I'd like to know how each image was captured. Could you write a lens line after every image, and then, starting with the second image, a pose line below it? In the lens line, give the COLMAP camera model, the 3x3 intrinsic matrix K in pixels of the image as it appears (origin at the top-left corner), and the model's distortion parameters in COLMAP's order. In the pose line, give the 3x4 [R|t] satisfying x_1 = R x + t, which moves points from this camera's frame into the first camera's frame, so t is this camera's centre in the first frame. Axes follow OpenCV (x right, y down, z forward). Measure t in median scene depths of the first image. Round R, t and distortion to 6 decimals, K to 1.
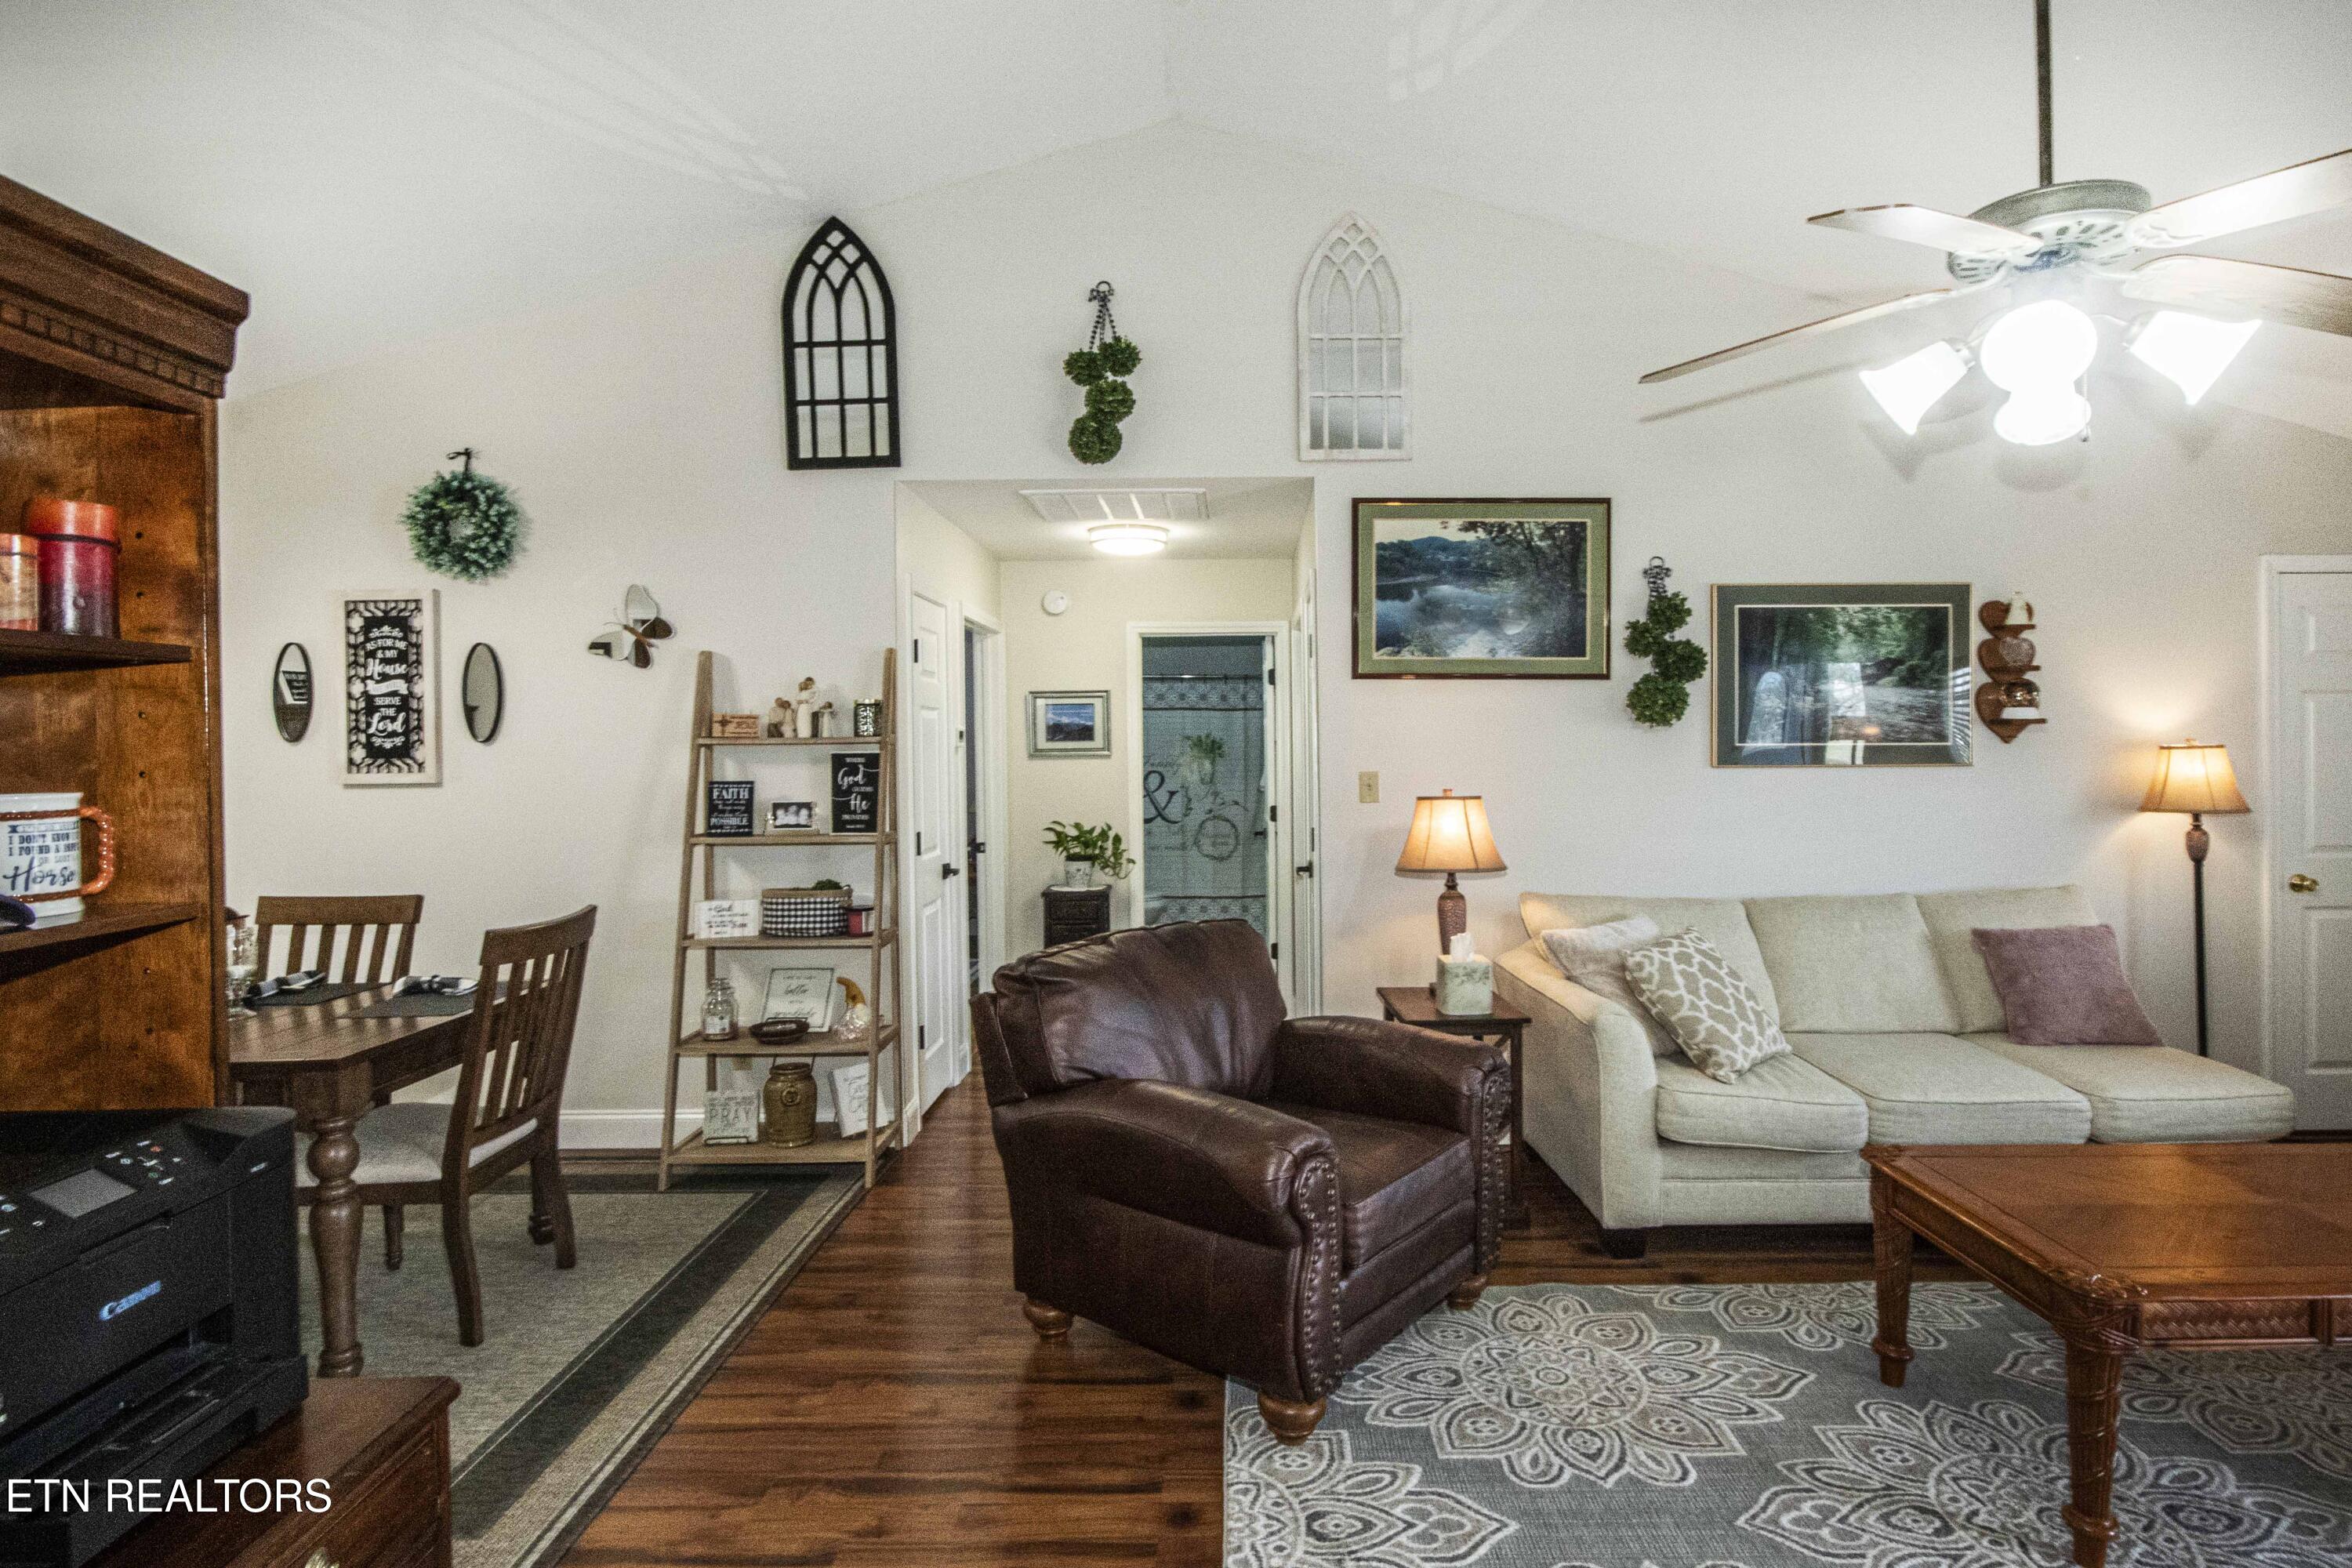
lens RADIAL K [[1104.5, 0, 1119.8], [0, 1104.5, 777.3], [0, 0, 1]] dist [-0.001652, 0.000189]
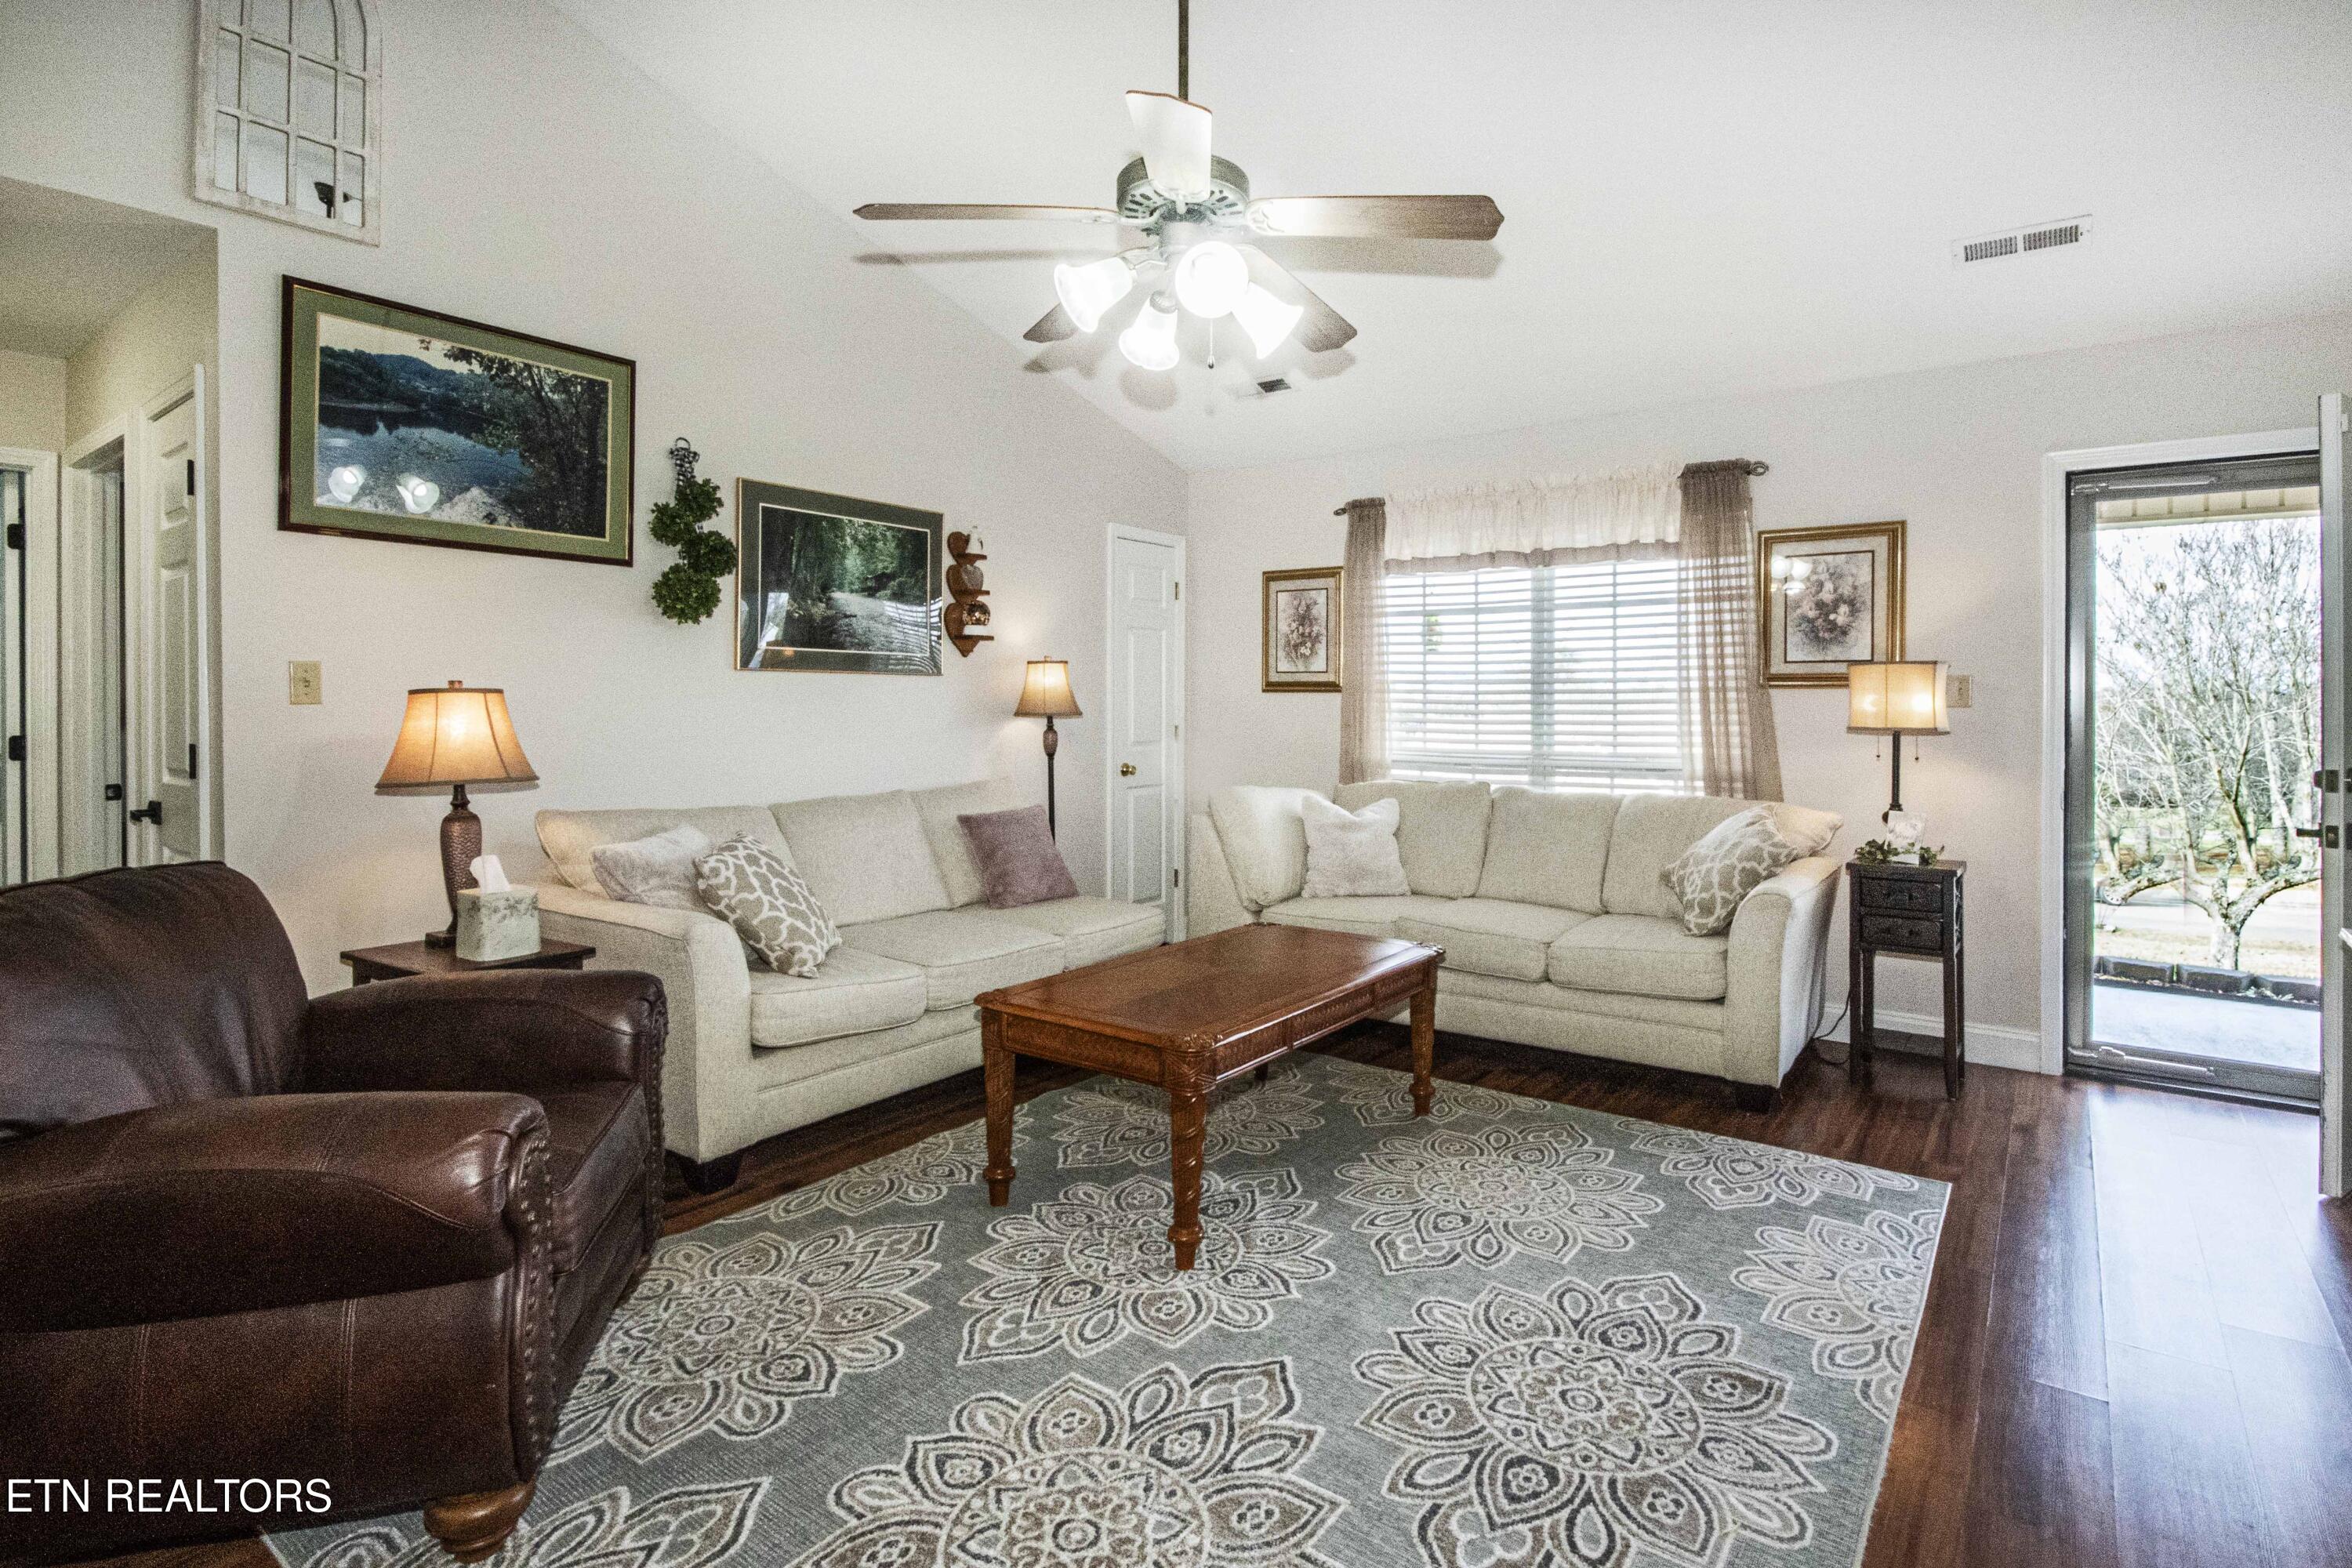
lens RADIAL K [[1211.8, 0, 1207.0], [0, 1211.8, 714.7], [0, 0, 1]] dist [-0.002826, 0.000580]
pose [[0.569977, 0.003242, 0.821654, -0.120978], [-0.000997, 0.999994, -0.003255, 0.043911], [-0.821660, 0.001036, 0.569977, 0.094763]]
